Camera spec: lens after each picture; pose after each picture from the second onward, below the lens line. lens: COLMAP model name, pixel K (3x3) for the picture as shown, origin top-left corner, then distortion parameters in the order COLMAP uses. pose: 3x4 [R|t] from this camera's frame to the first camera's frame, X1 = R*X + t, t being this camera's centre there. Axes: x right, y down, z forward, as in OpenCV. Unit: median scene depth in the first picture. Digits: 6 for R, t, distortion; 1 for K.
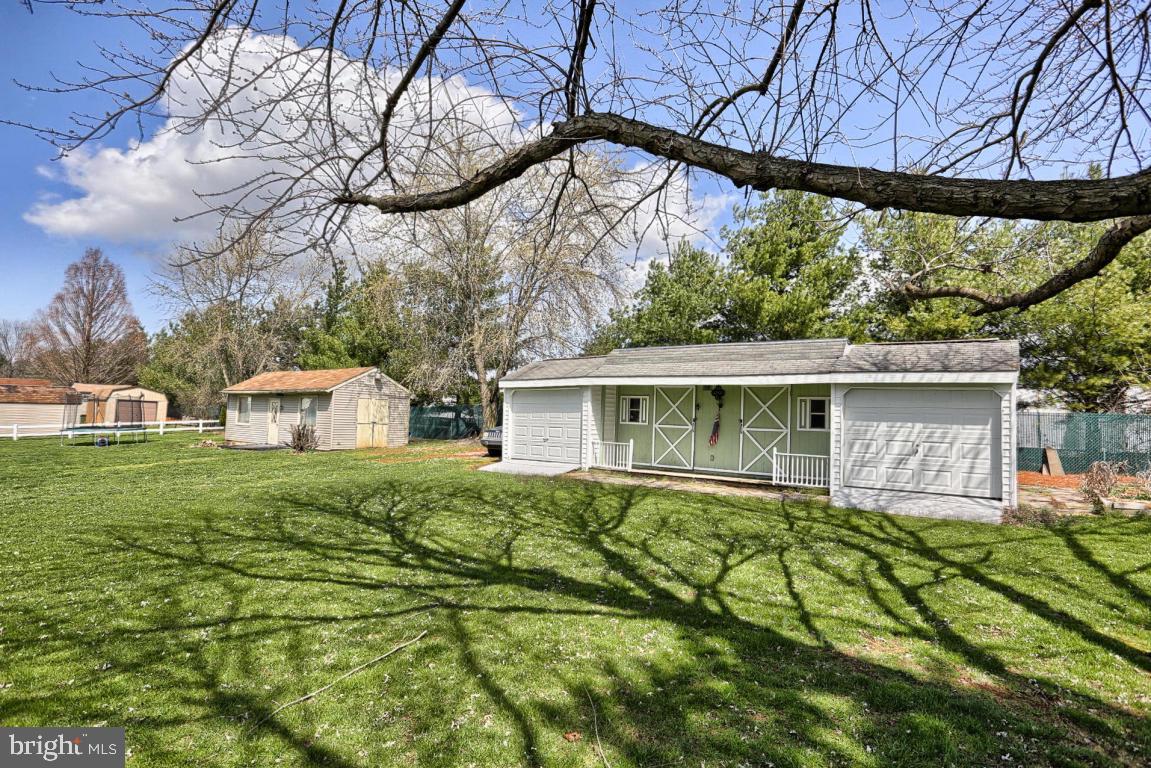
lens RADIAL K [[571.2, 0, 575.5], [0, 571.2, 384.0], [0, 0, 1]] dist [-0.066603, 0.028404]
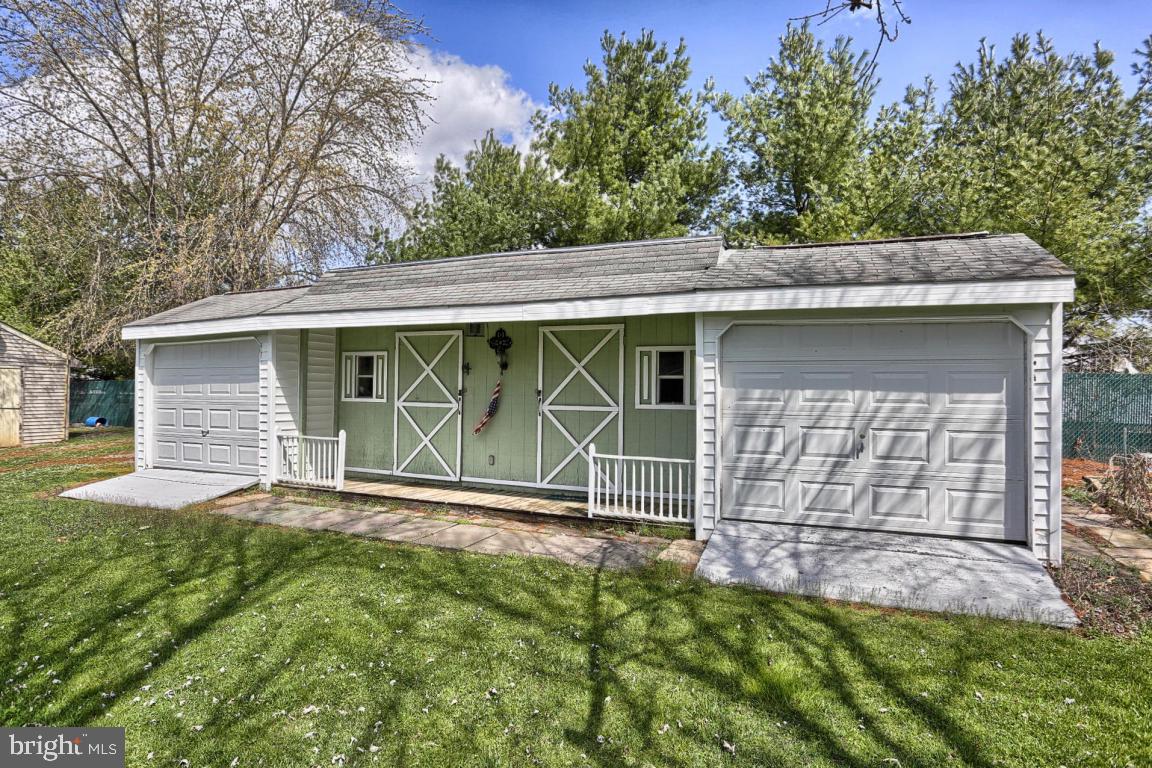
lens RADIAL K [[618.9, 0, 572.6], [0, 618.9, 382.2], [0, 0, 1]] dist [-0.055350, 0.025448]
pose [[0.967217, -0.016060, 0.253443, 0.183600], [0.004199, 0.998873, 0.047272, 0.028703], [-0.253917, -0.044658, 0.966195, 0.442555]]
